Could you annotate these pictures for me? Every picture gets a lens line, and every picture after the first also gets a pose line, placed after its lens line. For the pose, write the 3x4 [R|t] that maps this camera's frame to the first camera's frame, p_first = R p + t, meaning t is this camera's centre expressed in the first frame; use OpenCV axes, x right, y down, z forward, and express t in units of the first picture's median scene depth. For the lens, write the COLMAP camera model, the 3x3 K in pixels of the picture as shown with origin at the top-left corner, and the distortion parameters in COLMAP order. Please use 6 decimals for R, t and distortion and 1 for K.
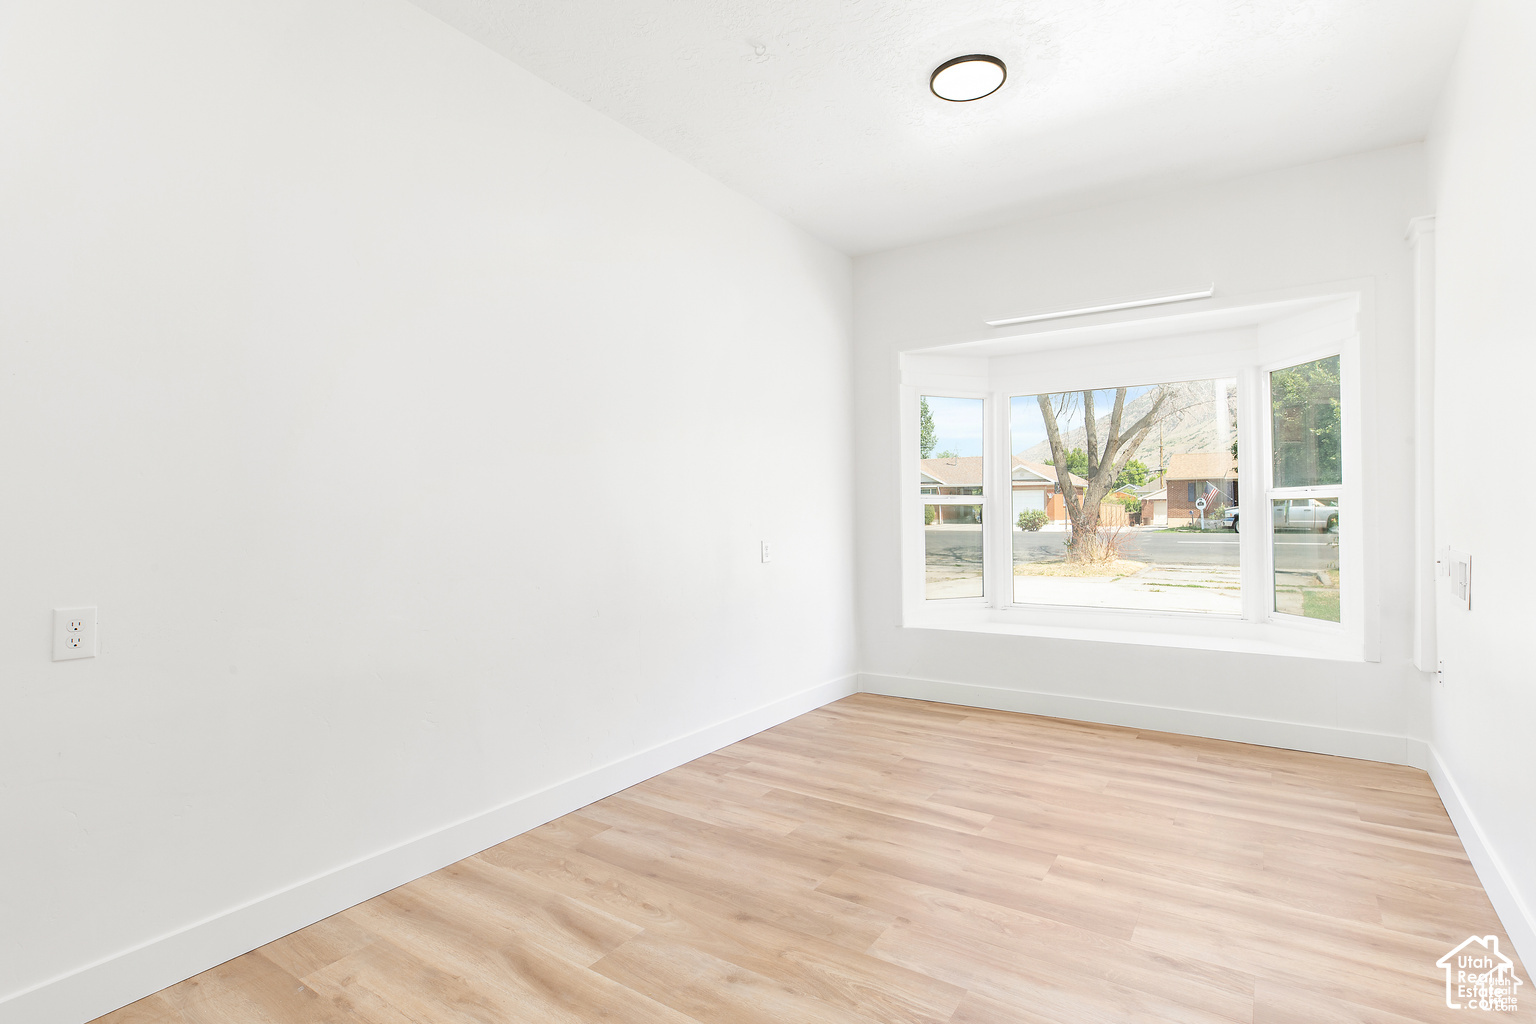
lens RADIAL K [[754.6, 0, 768.3], [0, 754.6, 512.2], [0, 0, 1]] dist [0.002270, 0.000130]
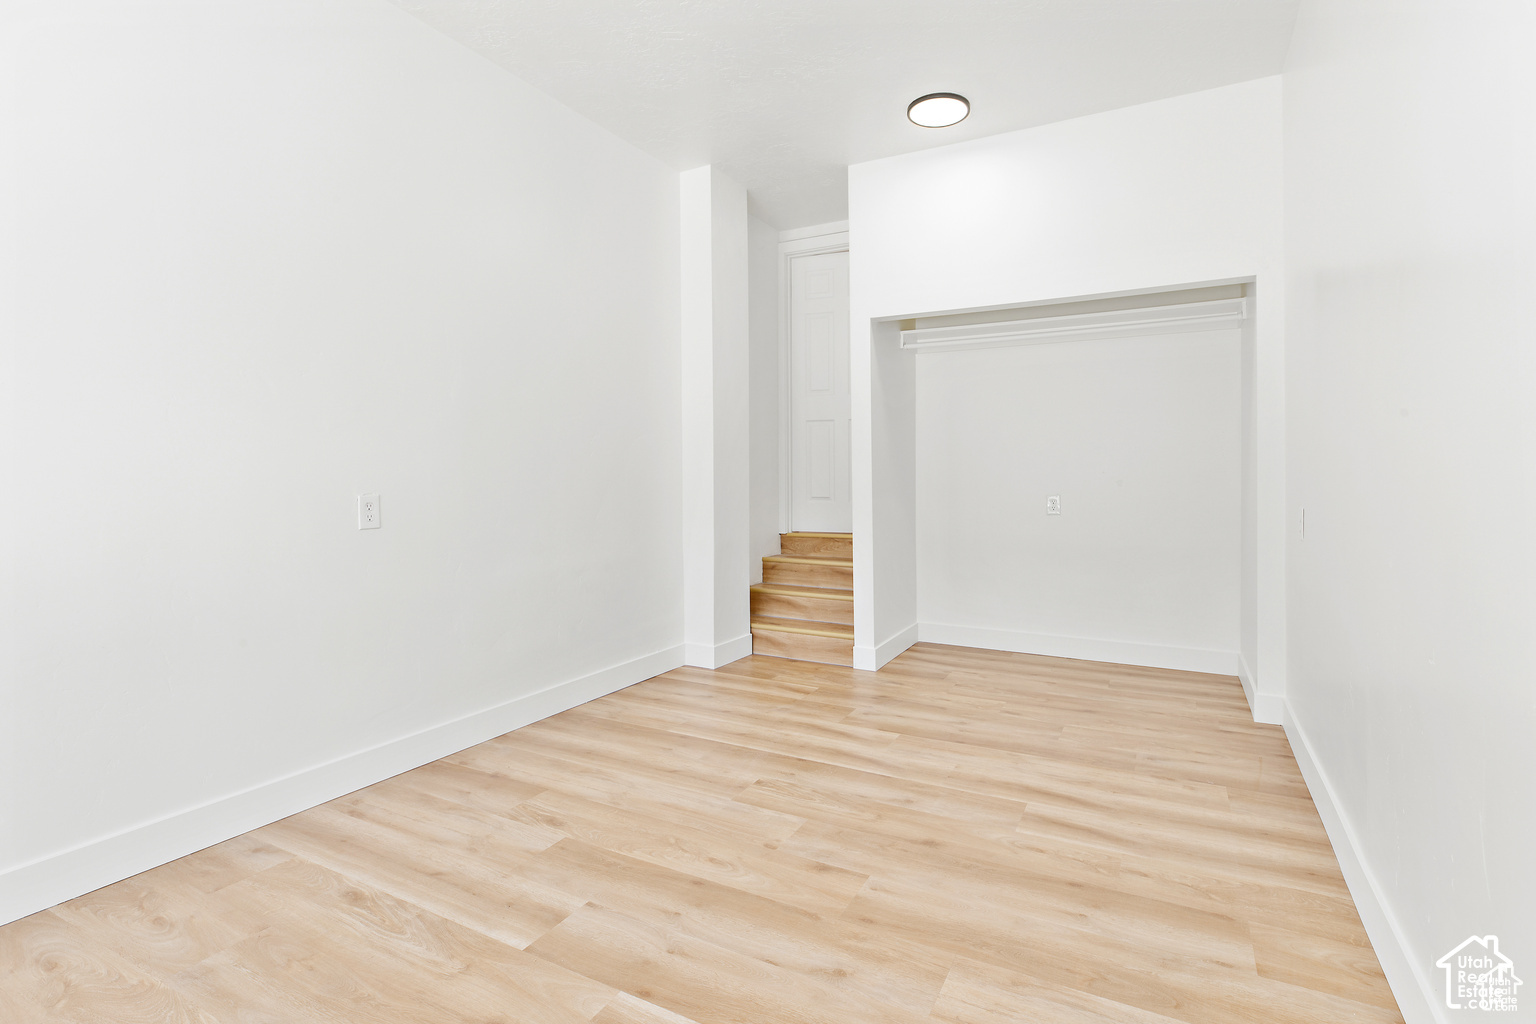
lens RADIAL K [[754.6, 0, 767.8], [0, 754.6, 507.1], [0, 0, 1]] dist [0.002270, 0.000130]
pose [[-0.995579, 0.017145, -0.092348, 0.256295], [0.013455, 0.999092, 0.040431, 0.049444], [0.092957, 0.039010, -0.994906, 1.895456]]
